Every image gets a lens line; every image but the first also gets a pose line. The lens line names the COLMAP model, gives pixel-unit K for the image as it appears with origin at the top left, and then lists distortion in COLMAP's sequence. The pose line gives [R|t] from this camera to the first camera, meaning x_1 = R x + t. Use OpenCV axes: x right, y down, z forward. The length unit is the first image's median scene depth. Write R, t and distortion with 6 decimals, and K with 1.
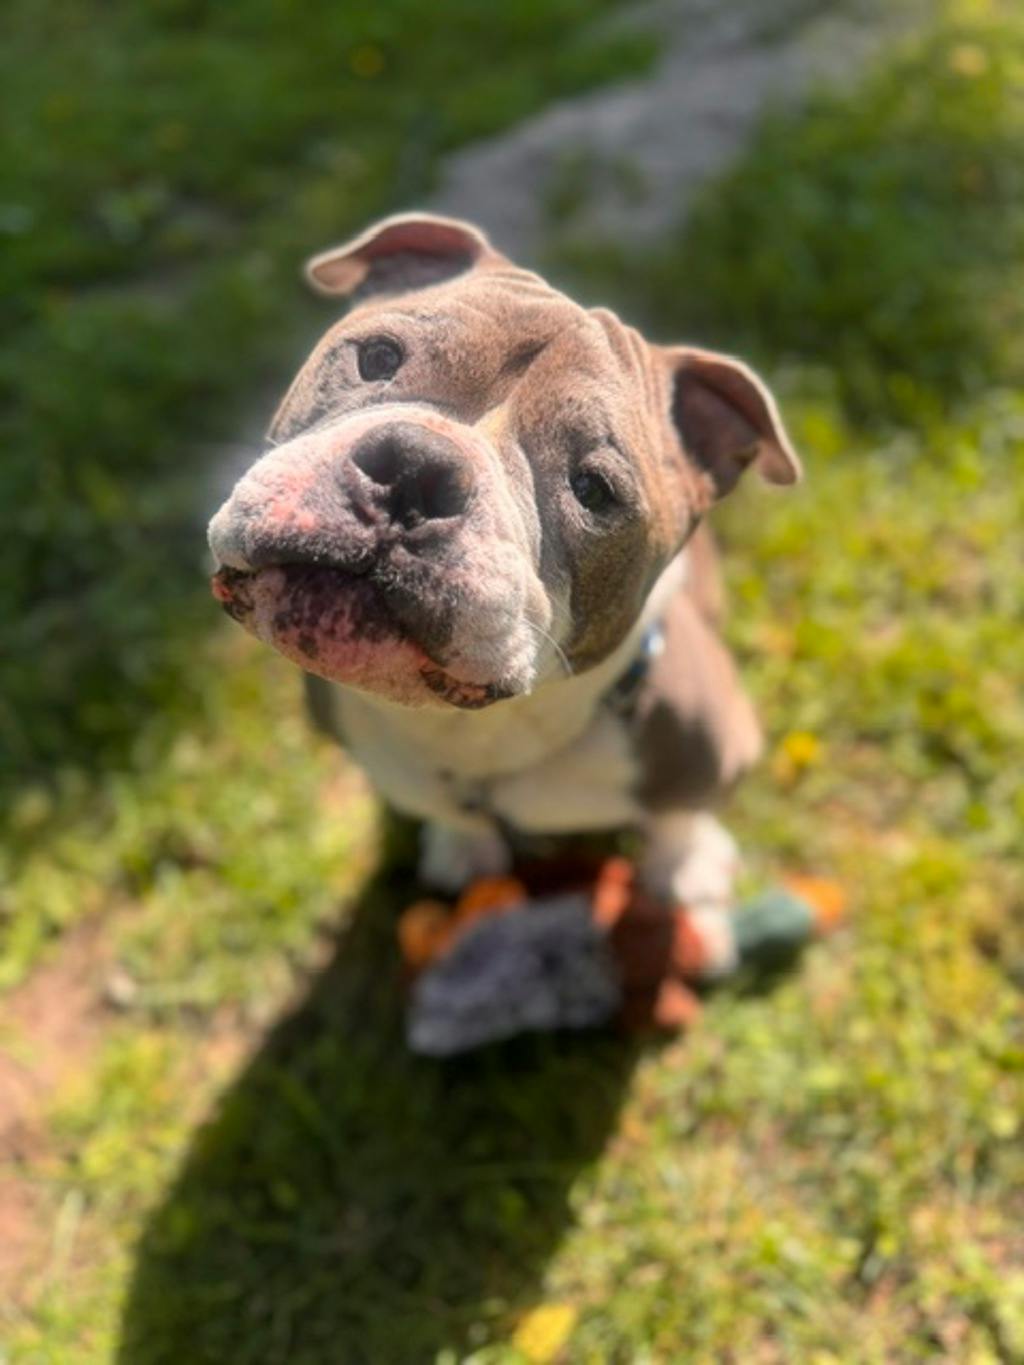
lens RADIAL K [[1025.0, 0, 512.0], [0, 1025.0, 682.5], [0, 0, 1]] dist [-0.032296, 0.015407]
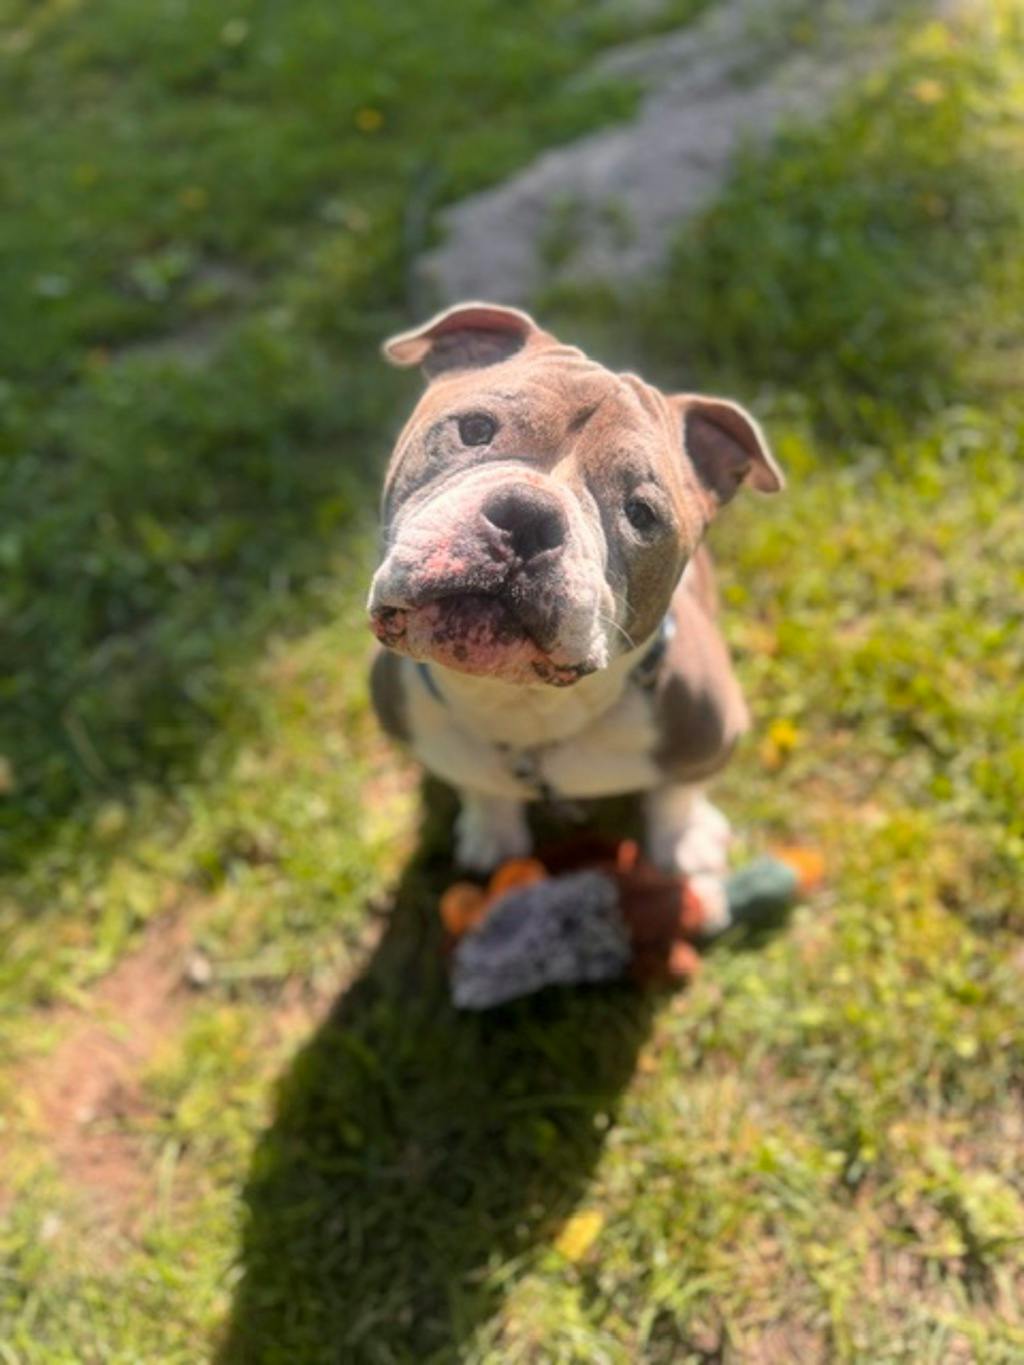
lens RADIAL K [[1021.7, 0, 507.9], [0, 1021.7, 679.7], [0, 0, 1]] dist [0.000231, -0.022818]
pose [[0.998614, -0.046116, -0.025369, 0.008553], [0.045793, 0.998864, -0.013154, 0.004477], [0.025947, 0.011974, 0.999592, -0.159891]]
